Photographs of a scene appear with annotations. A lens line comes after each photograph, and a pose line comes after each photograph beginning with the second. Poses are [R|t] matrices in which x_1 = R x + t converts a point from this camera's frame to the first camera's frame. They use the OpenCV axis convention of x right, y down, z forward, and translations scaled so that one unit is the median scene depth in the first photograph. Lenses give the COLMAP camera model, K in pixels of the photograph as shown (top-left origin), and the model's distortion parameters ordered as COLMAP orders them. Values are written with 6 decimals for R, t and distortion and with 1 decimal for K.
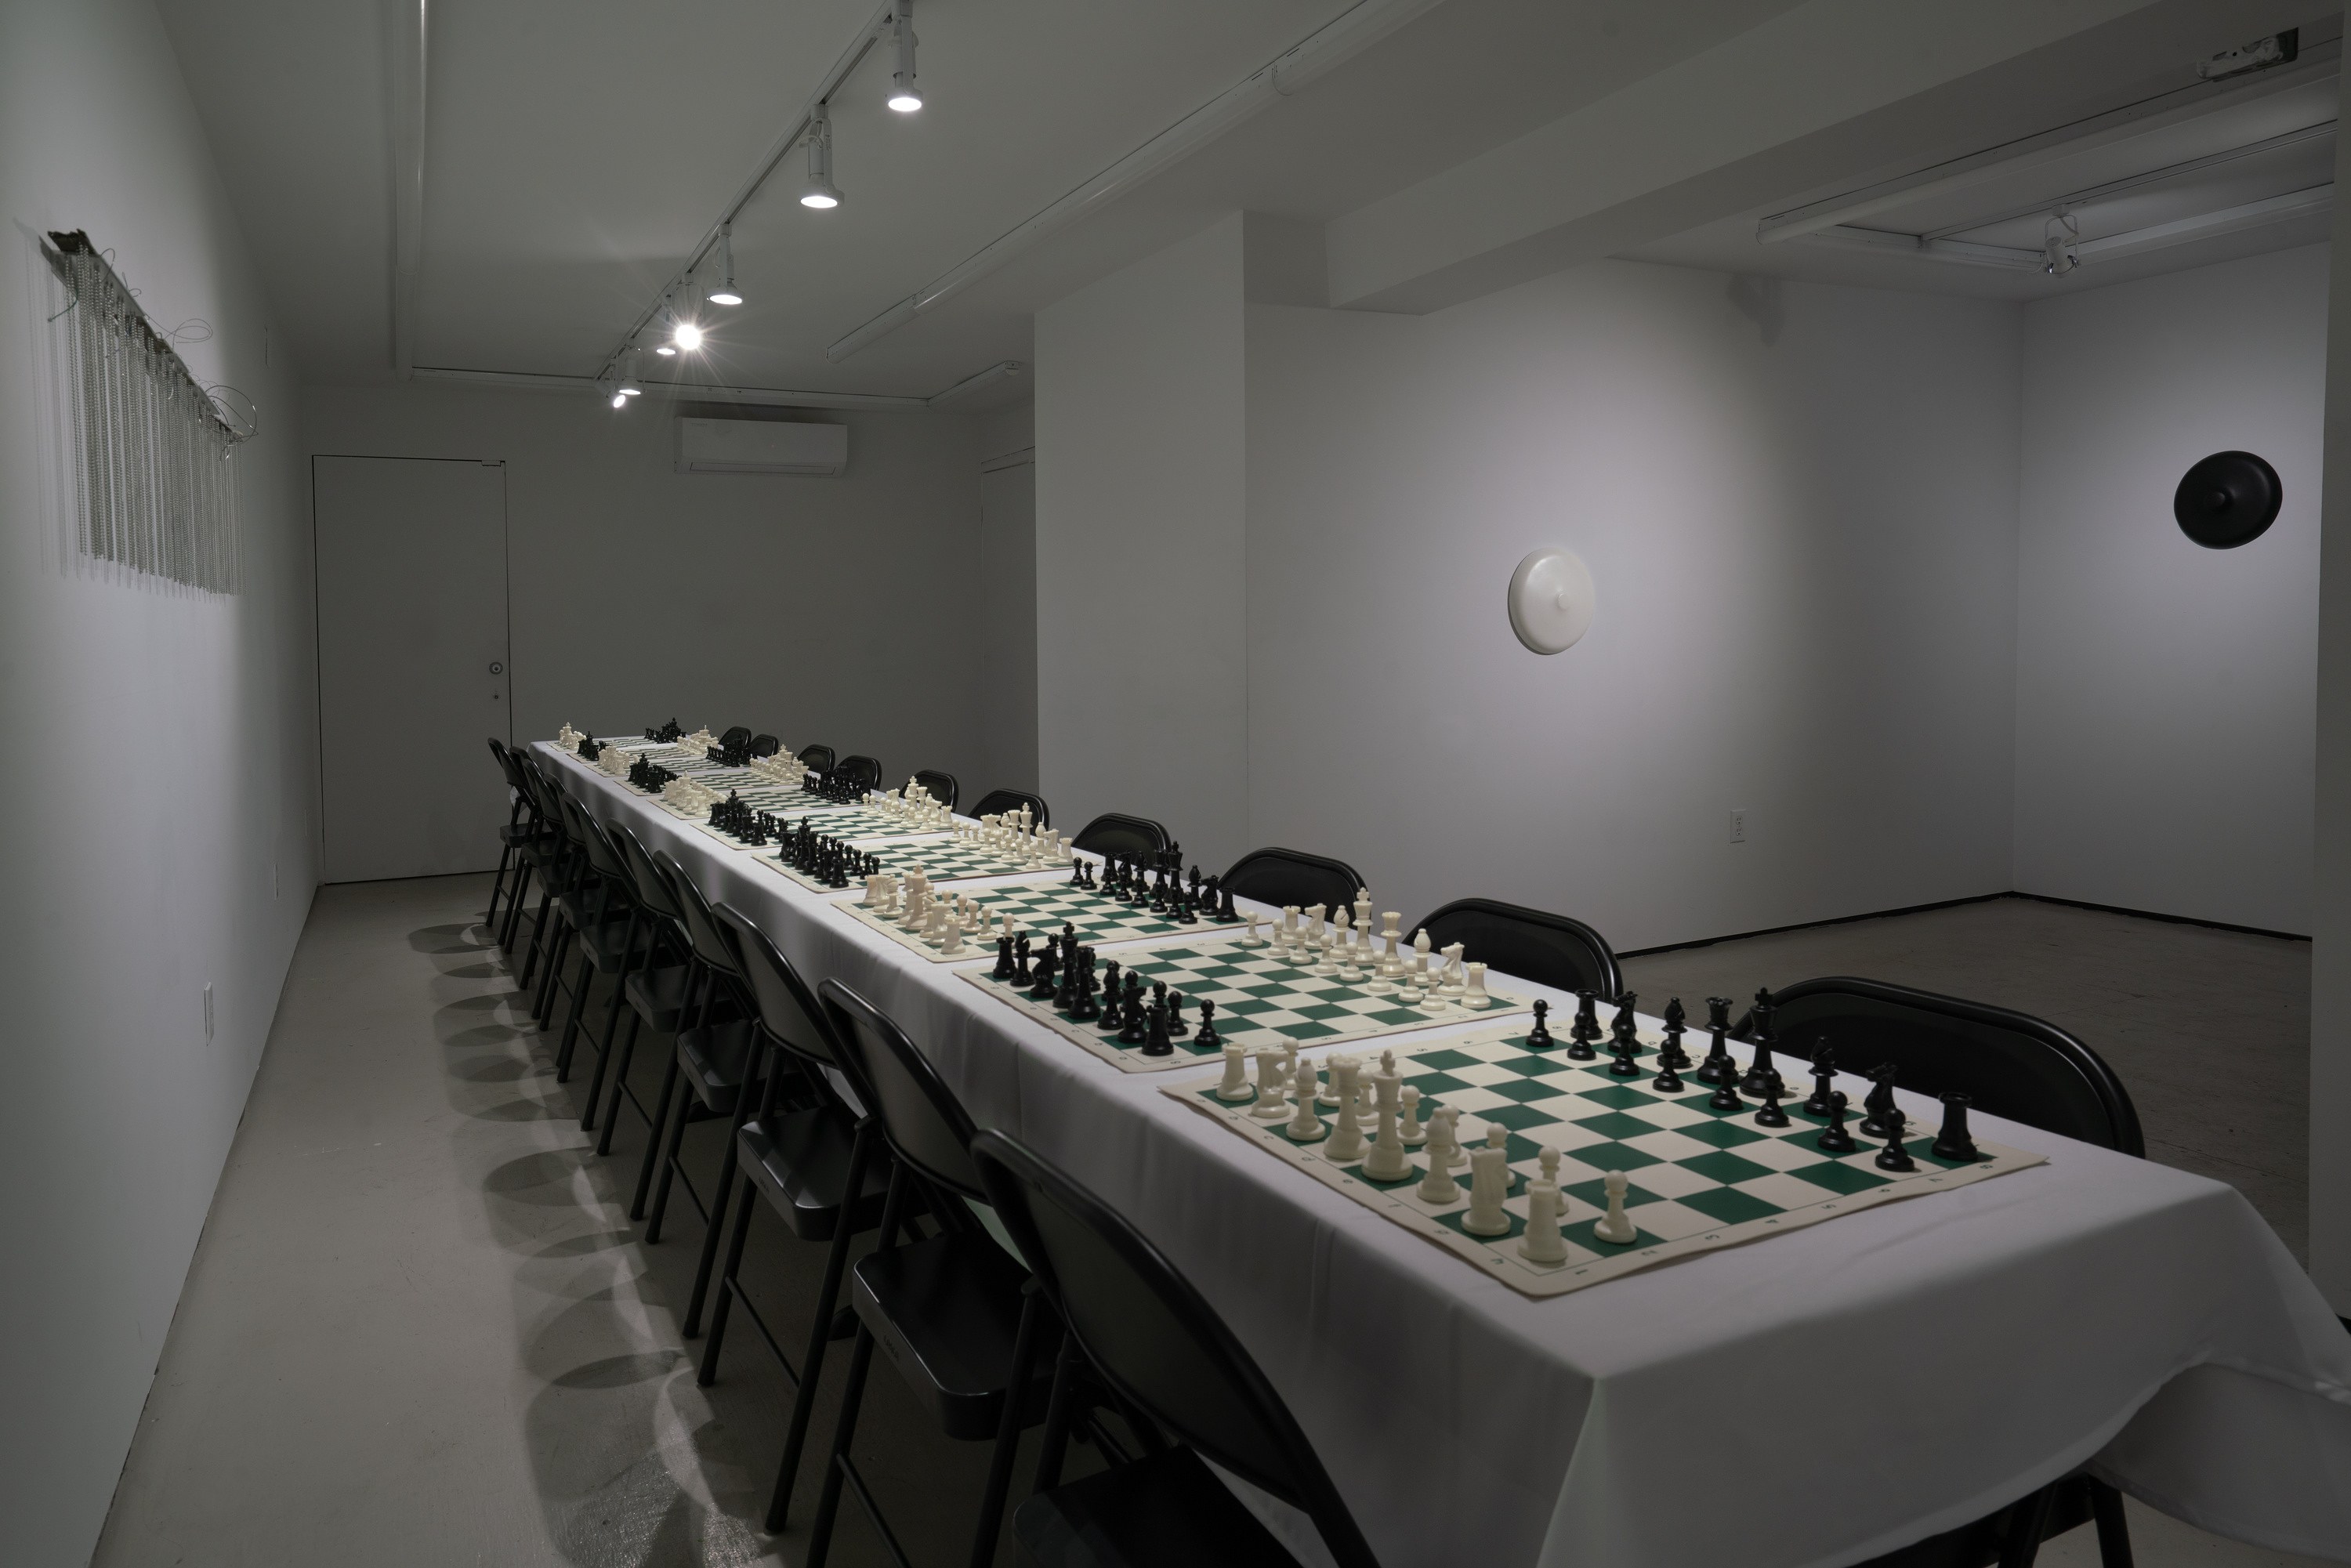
lens RADIAL K [[1666.1, 0, 1175.5], [0, 1666.1, 784.0], [0, 0, 1]] dist [-0.016395, -0.000688]
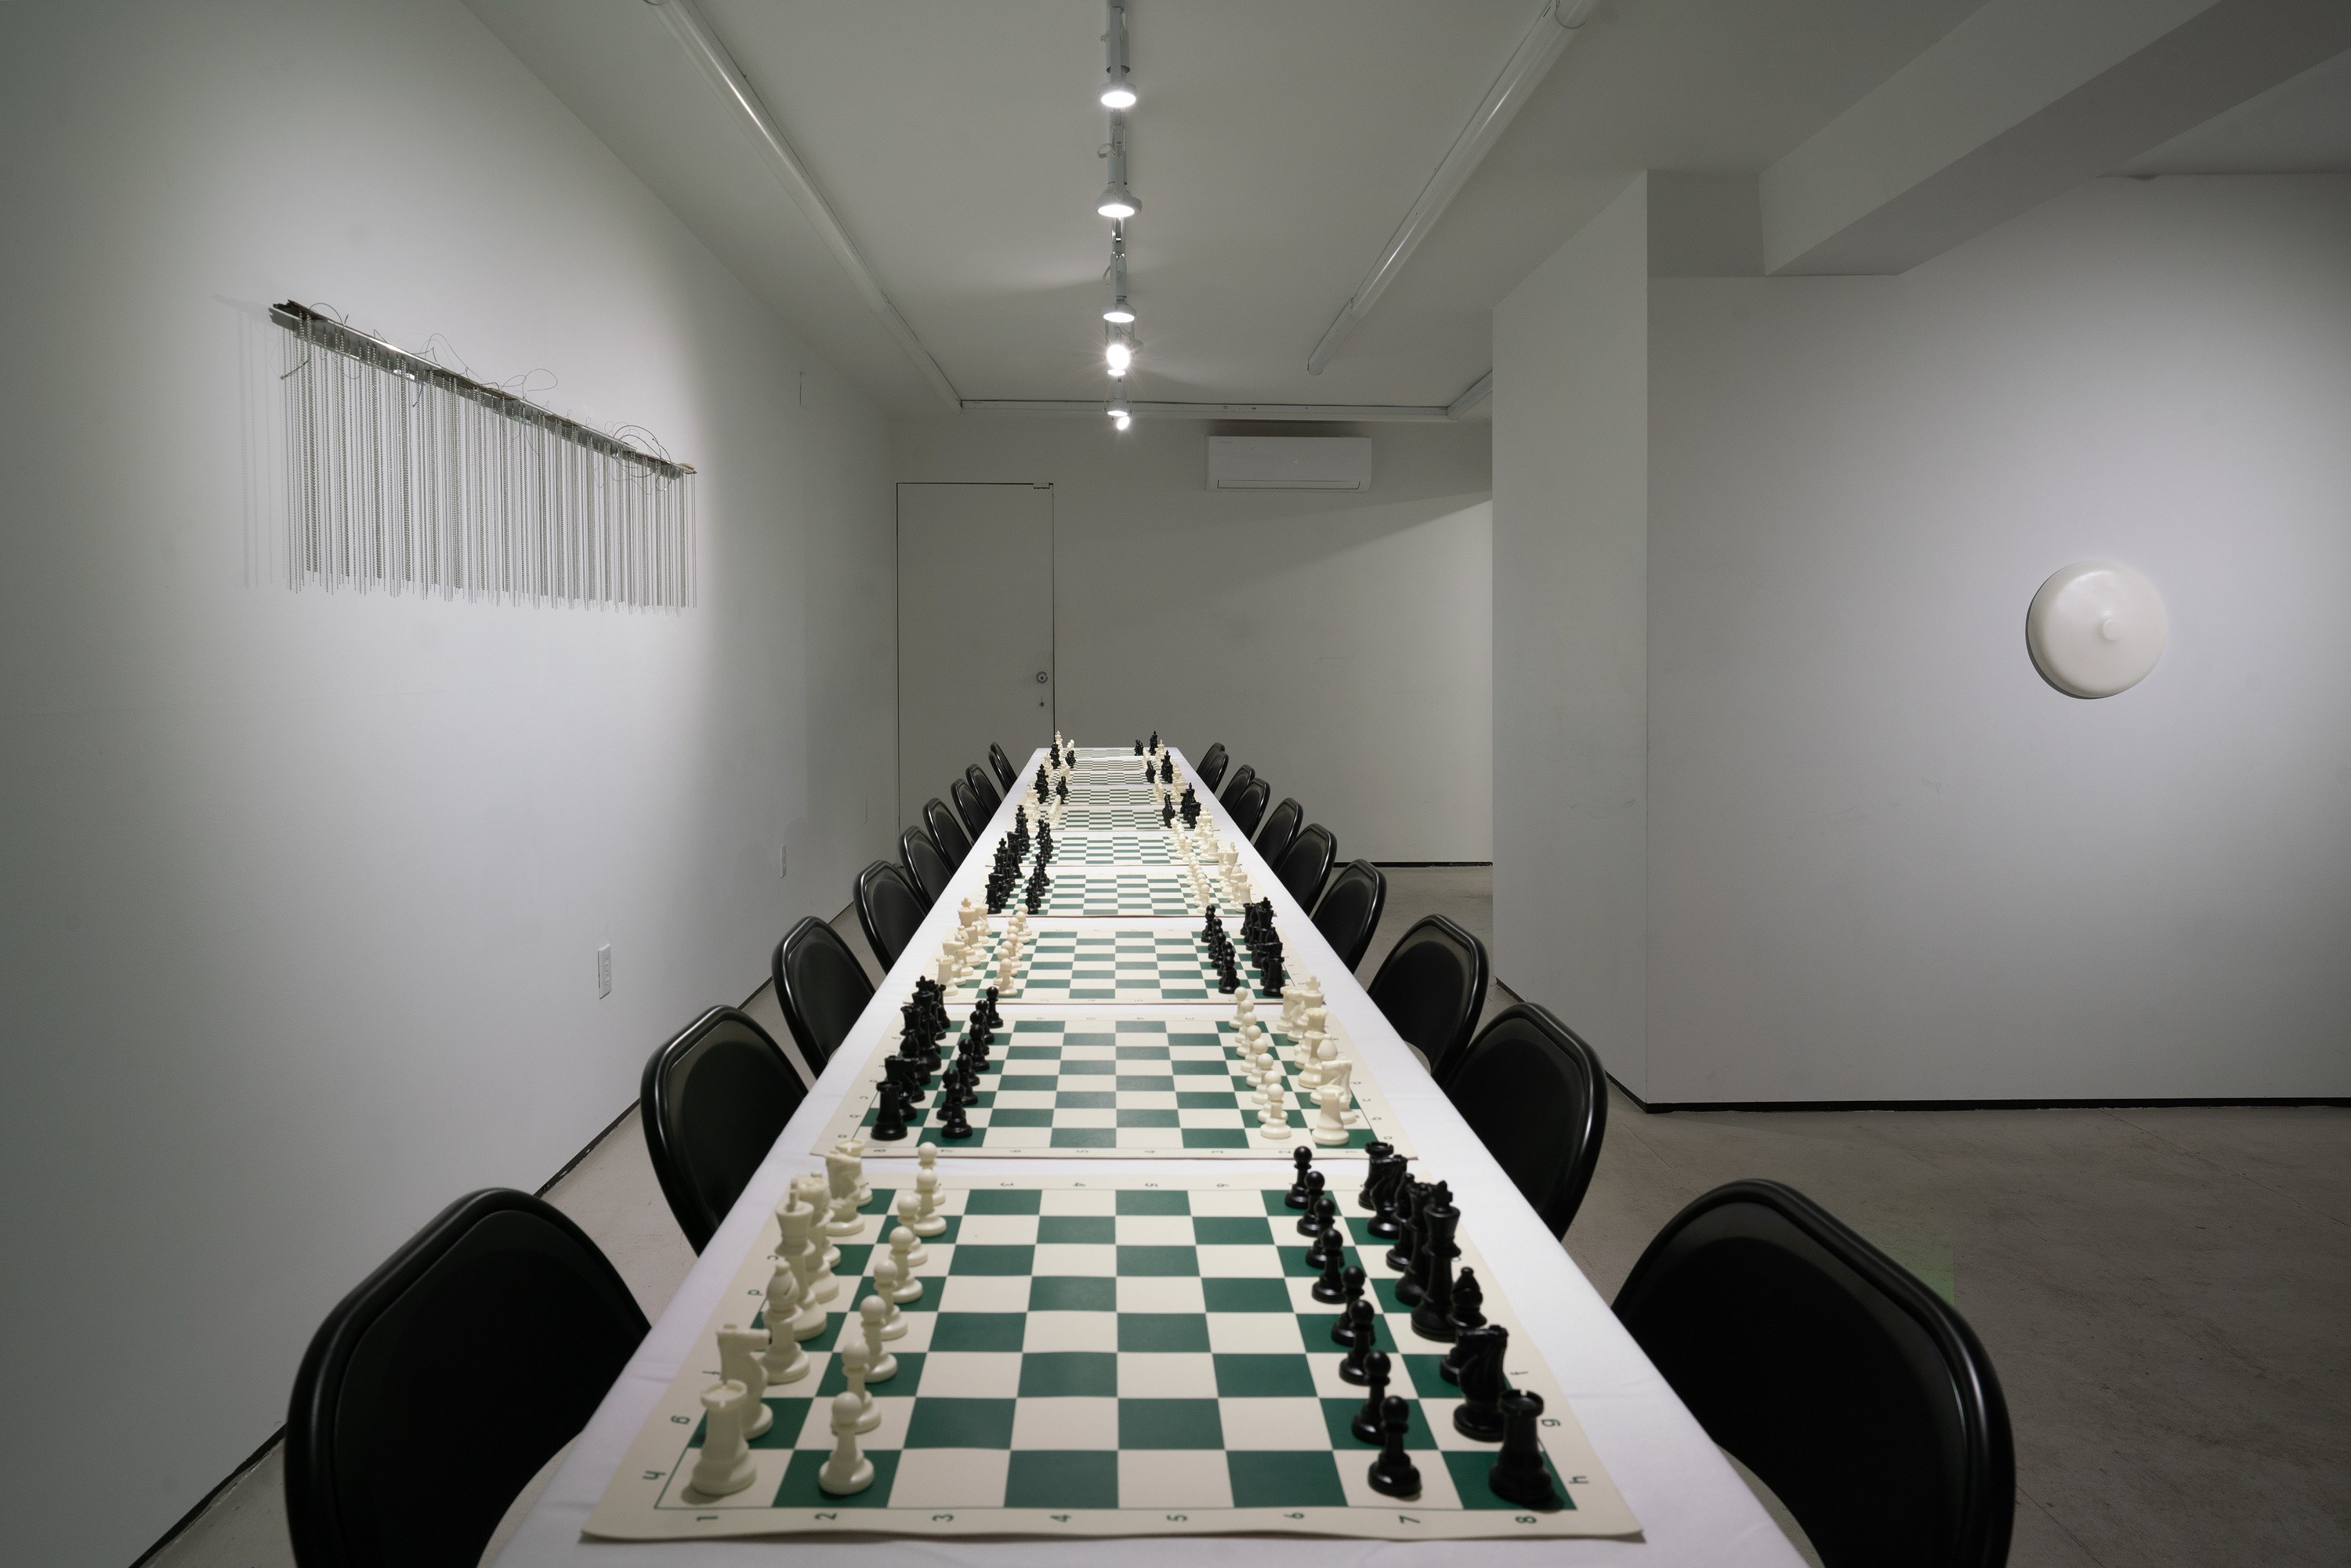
lens RADIAL K [[1666.1, 0, 1175.5], [0, 1666.1, 784.0], [0, 0, 1]] dist [-0.016395, -0.000688]
pose [[0.881488, 0.056663, -0.468794, 0.292114], [-0.060781, 0.998131, 0.006355, -0.022633], [0.468278, 0.022892, 0.883285, 0.160053]]
